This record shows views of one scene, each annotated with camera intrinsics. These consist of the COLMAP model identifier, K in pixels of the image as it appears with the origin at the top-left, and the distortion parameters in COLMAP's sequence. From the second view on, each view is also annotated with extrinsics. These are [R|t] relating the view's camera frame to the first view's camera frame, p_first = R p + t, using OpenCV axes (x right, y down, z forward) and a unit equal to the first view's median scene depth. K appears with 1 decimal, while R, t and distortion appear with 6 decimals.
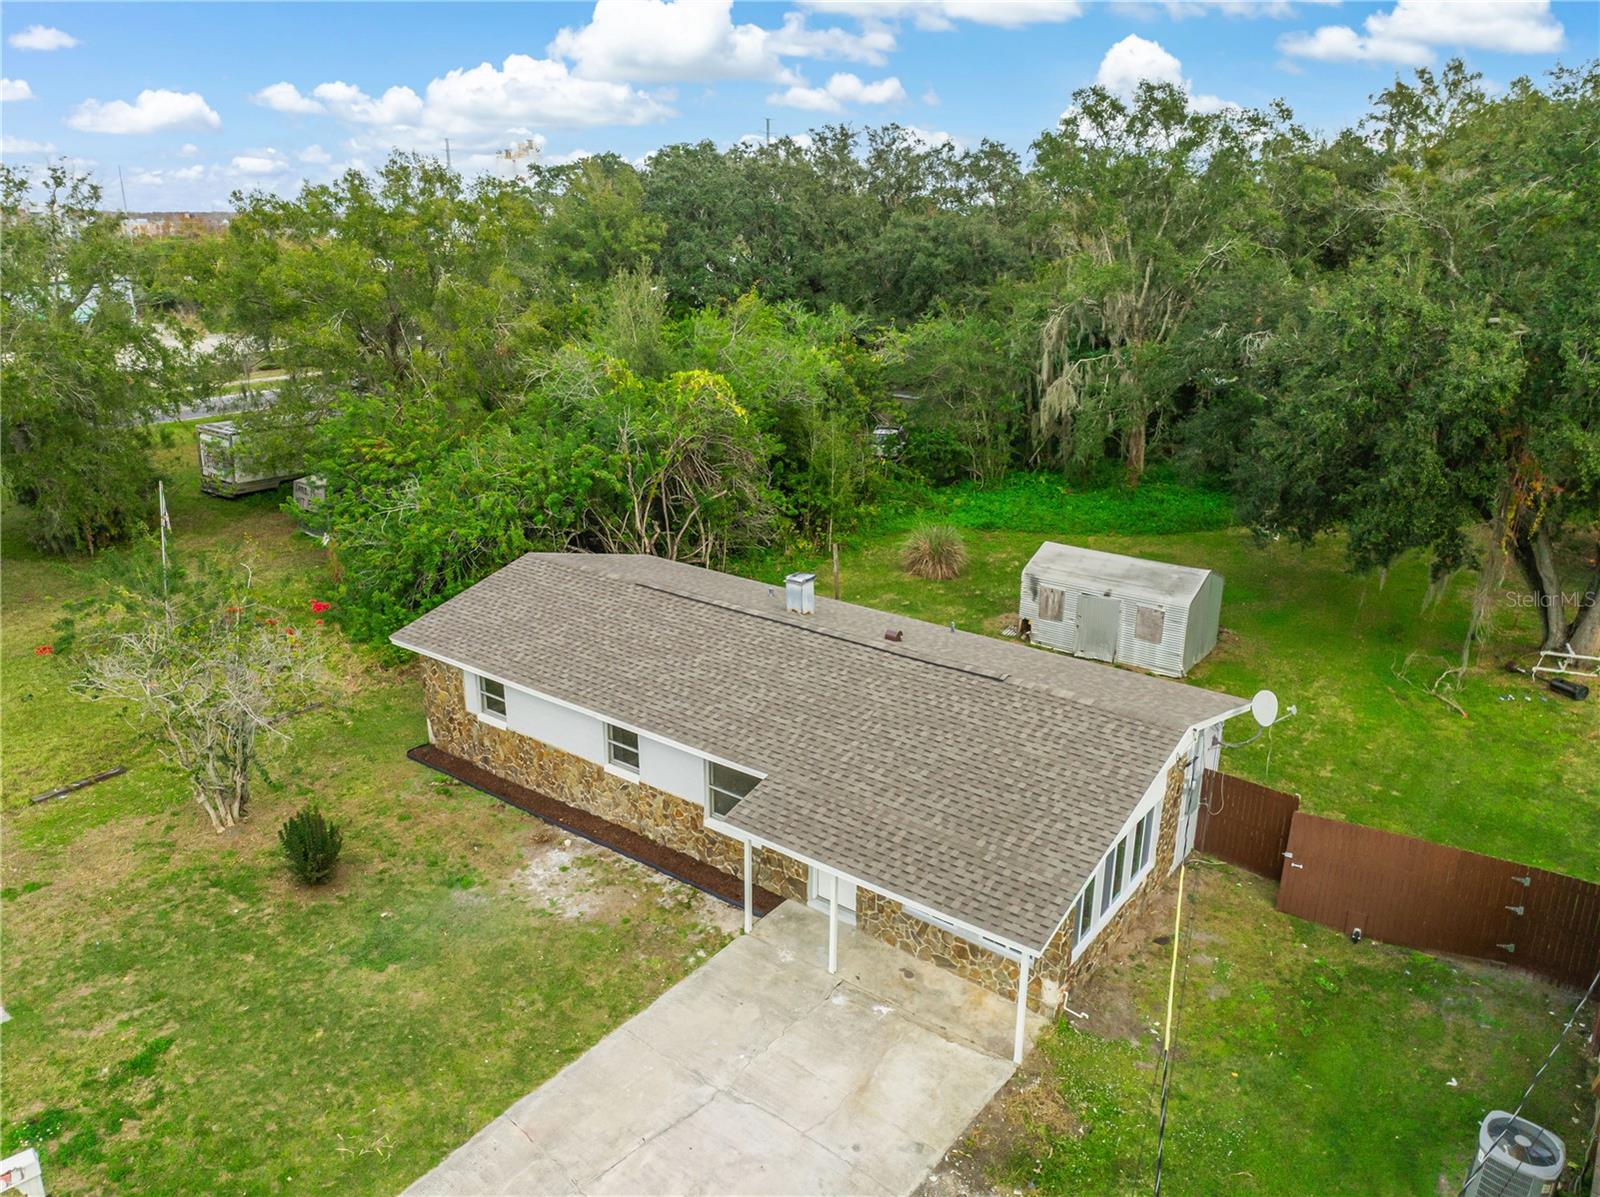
lens RADIAL K [[1130.4, 0, 800.0], [0, 1130.4, 598.5], [0, 0, 1]] dist [-0.003461, -0.009079]
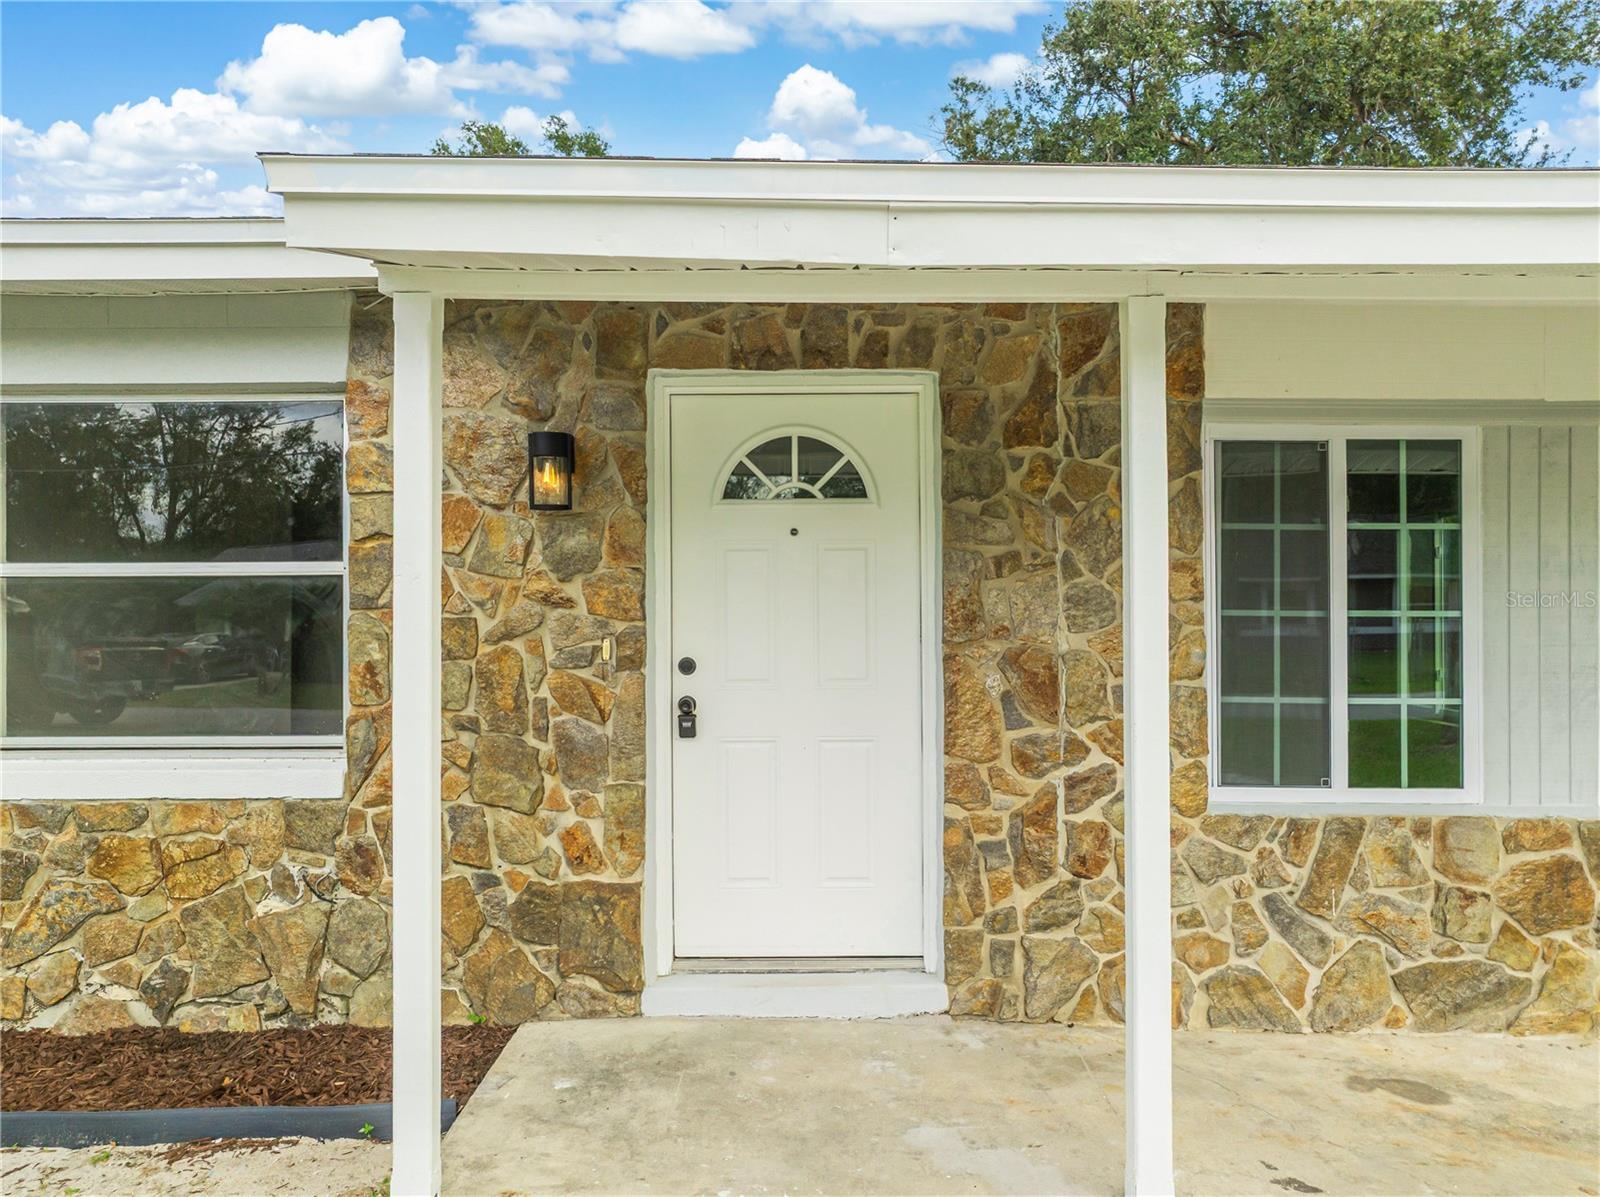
lens RADIAL K [[1120.2, 0, 800.0], [0, 1120.2, 598.5], [0, 0, 1]] dist [-0.020058, 0.026000]
pose [[0.797908, 0.001331, 0.602778, -0.082250], [0.200093, 0.942710, -0.266947, 0.243039], [-0.568600, 0.333611, 0.751929, 0.760953]]
